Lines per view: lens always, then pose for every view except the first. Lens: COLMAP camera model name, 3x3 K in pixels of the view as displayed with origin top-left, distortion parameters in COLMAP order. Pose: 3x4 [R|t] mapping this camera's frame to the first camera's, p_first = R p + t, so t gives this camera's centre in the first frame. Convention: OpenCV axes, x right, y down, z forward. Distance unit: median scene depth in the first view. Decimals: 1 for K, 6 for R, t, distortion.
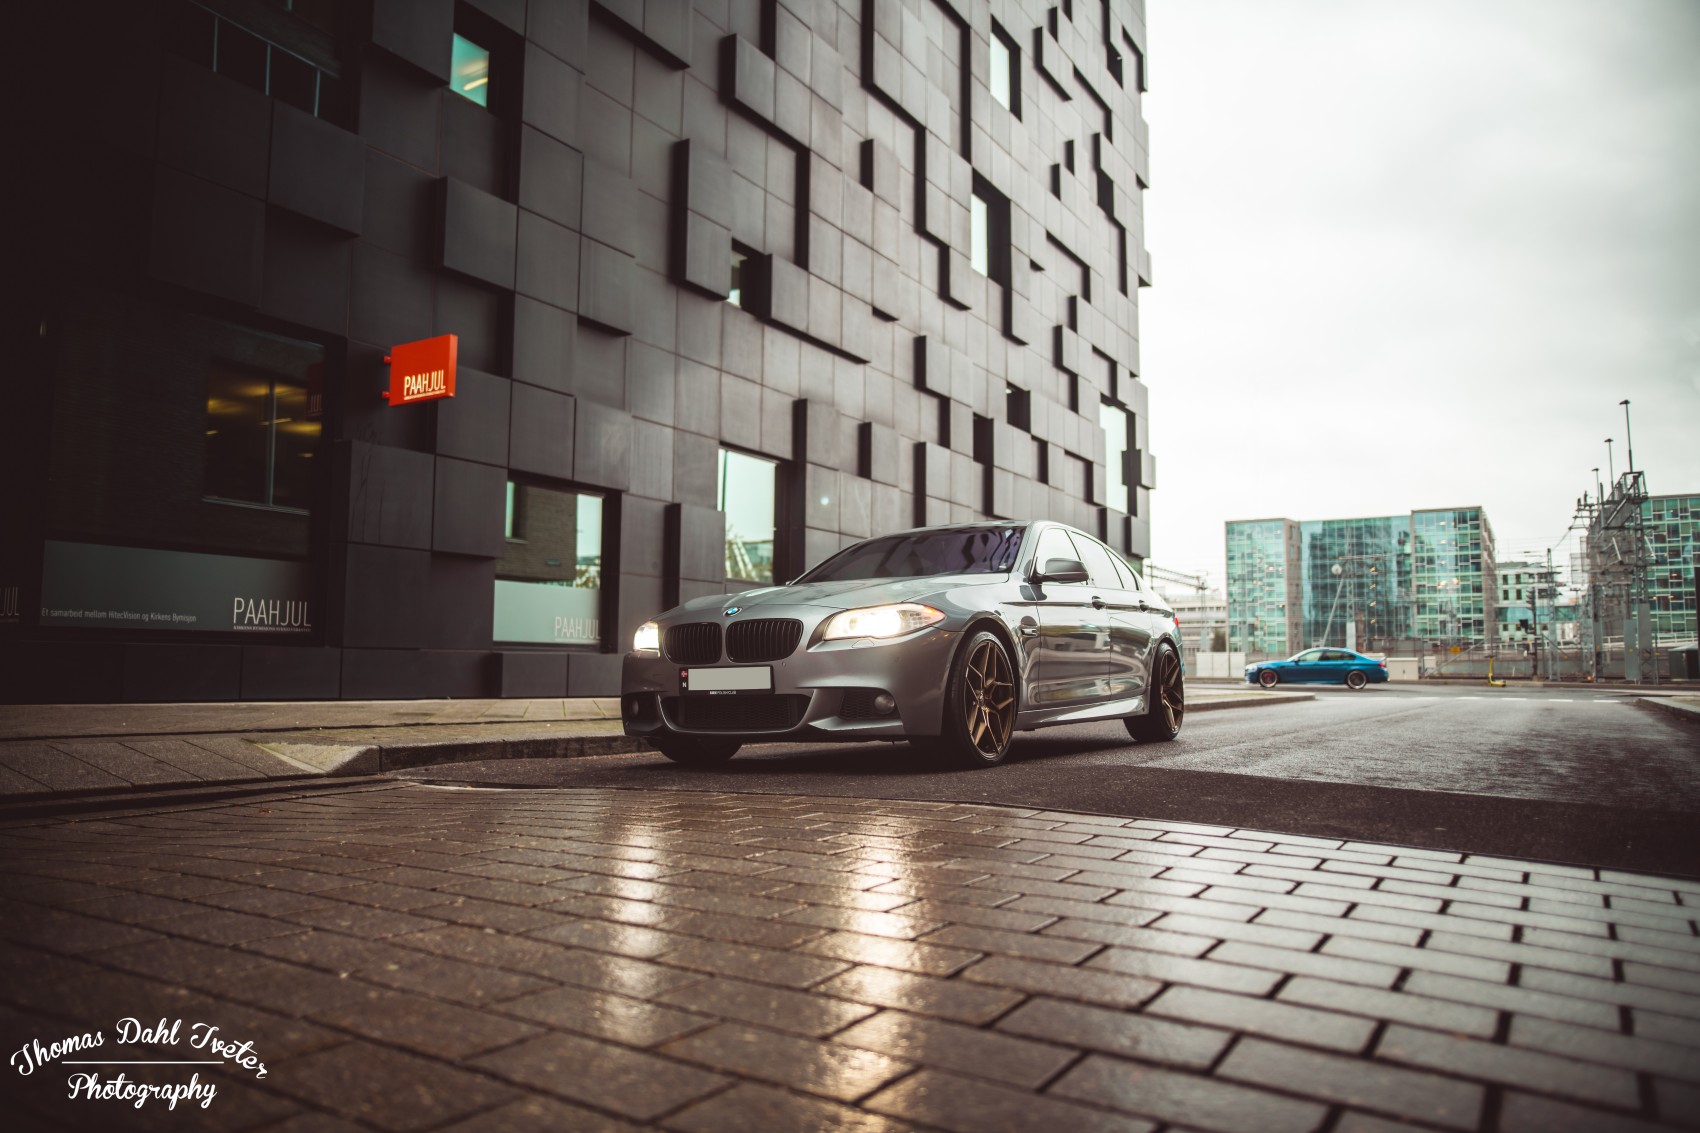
lens RADIAL K [[1133.4, 0, 850.0], [0, 1133.4, 566.5], [0, 0, 1]] dist [-0.000141, -0.003024]
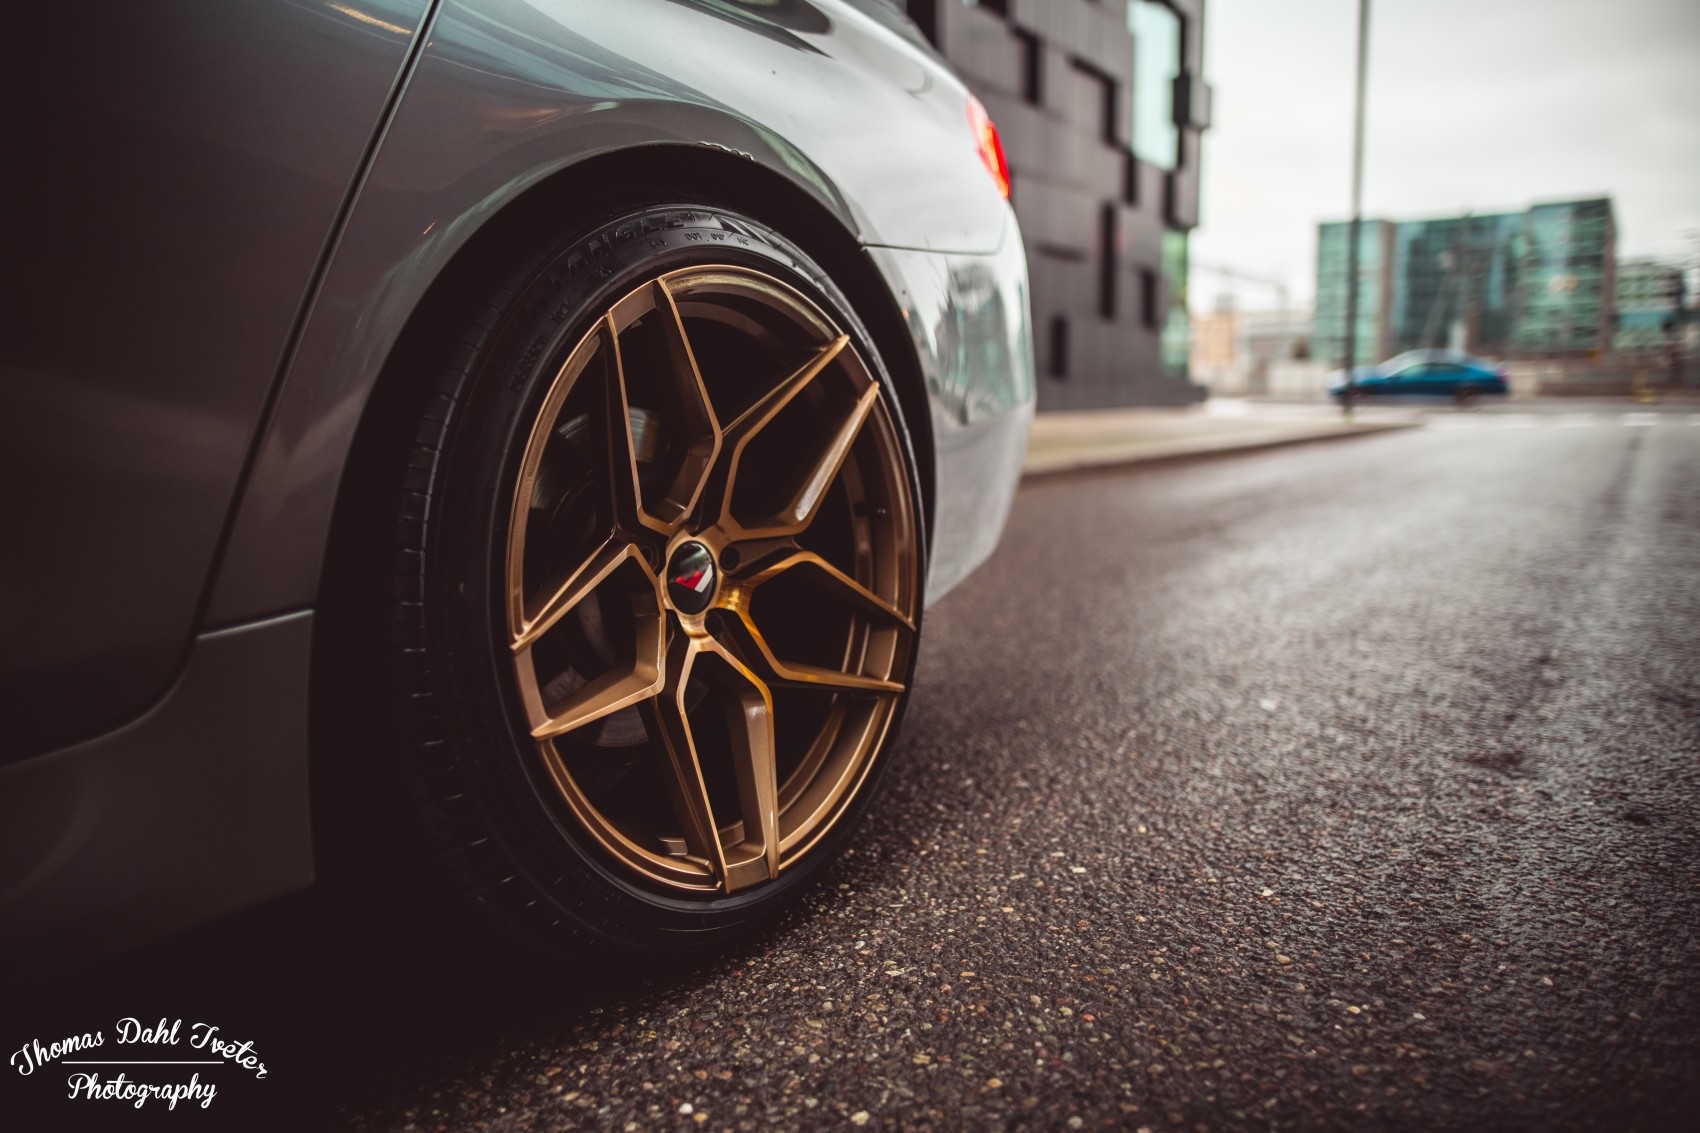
lens RADIAL K [[1133.4, 0, 850.0], [0, 1133.4, 566.5], [0, 0, 1]] dist [-0.000141, -0.003024]
pose [[0.998106, -0.001676, -0.061501, 0.067493], [0.016653, 0.969675, 0.243832, 0.016537], [0.059227, -0.244394, 0.967866, 0.180125]]
